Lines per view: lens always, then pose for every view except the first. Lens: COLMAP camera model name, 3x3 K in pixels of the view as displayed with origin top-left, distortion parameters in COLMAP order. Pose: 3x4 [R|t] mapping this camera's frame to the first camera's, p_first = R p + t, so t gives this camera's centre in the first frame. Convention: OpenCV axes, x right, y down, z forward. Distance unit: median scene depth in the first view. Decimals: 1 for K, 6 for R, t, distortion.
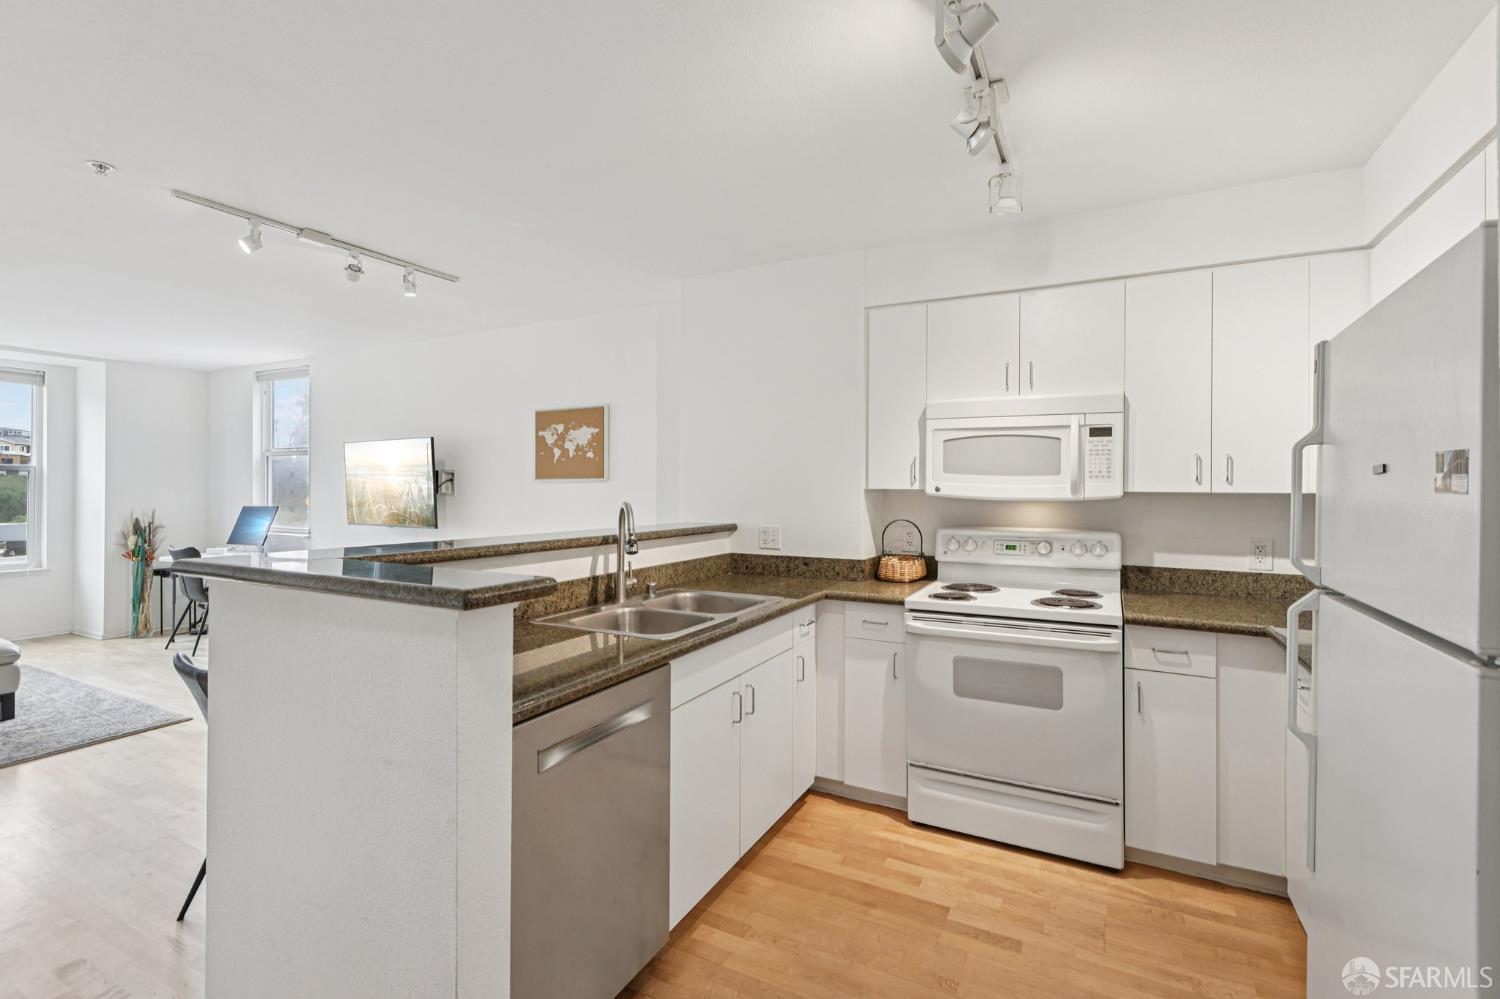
lens RADIAL K [[671.6, 0, 755.4], [0, 671.6, 484.6], [0, 0, 1]] dist [0.003581, -0.002838]
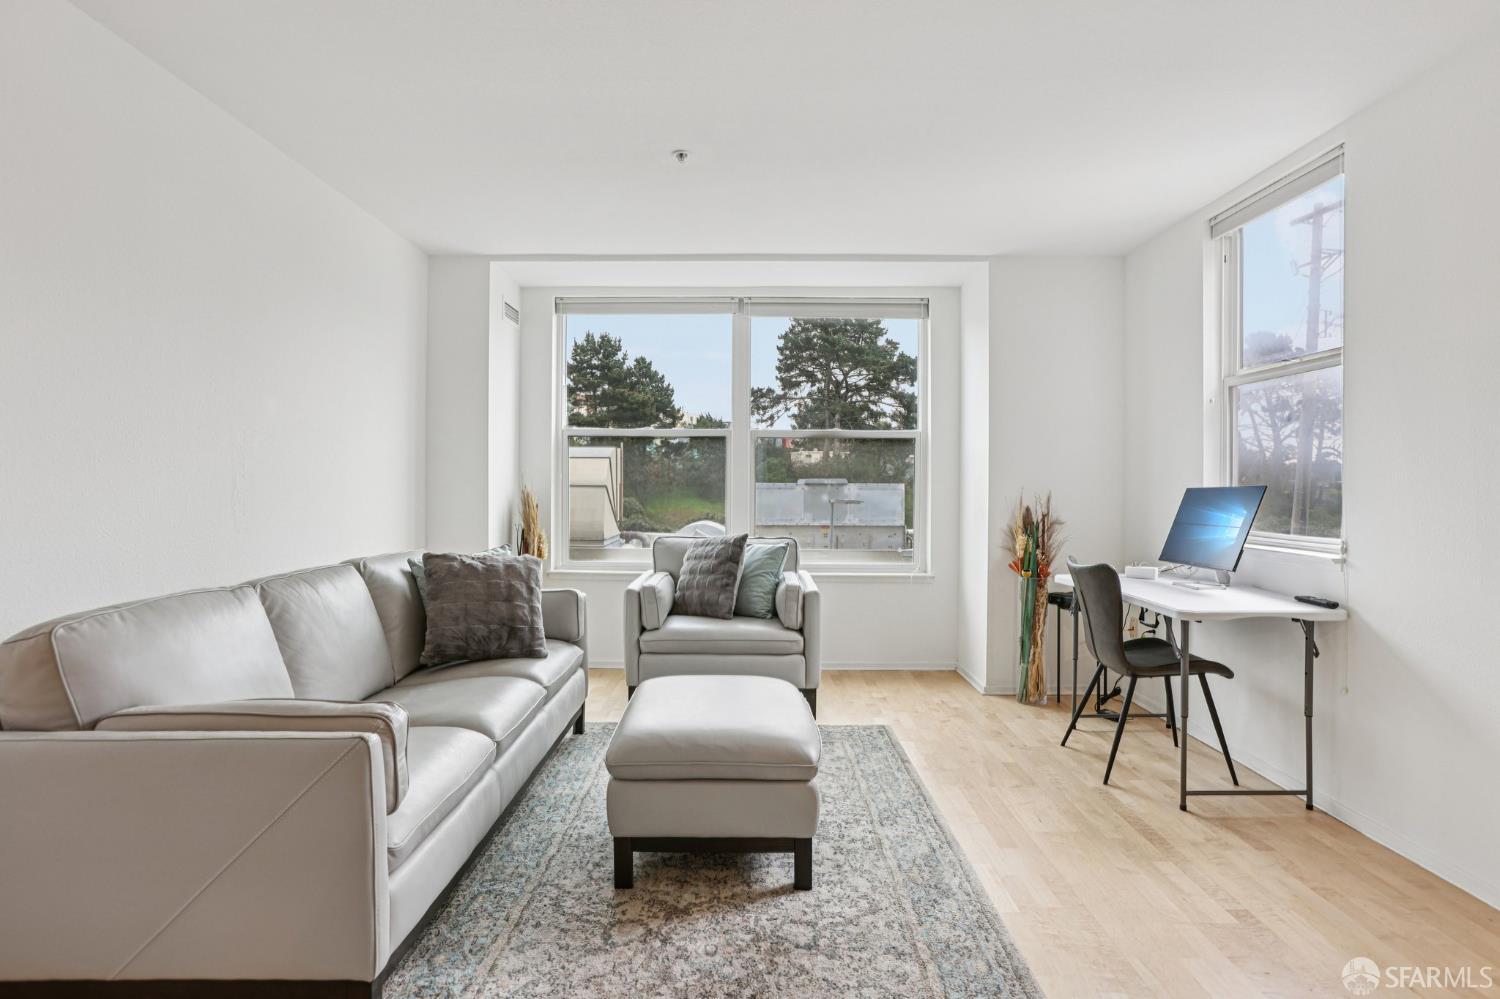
lens RADIAL K [[808.4, 0, 744.7], [0, 808.4, 493.3], [0, 0, 1]] dist [-0.033184, 0.011233]
pose [[0.448133, 0.007966, -0.893931, -0.753299], [0.002007, 0.999949, 0.009917, 0.059528], [0.893965, -0.006238, 0.448094, 0.875544]]
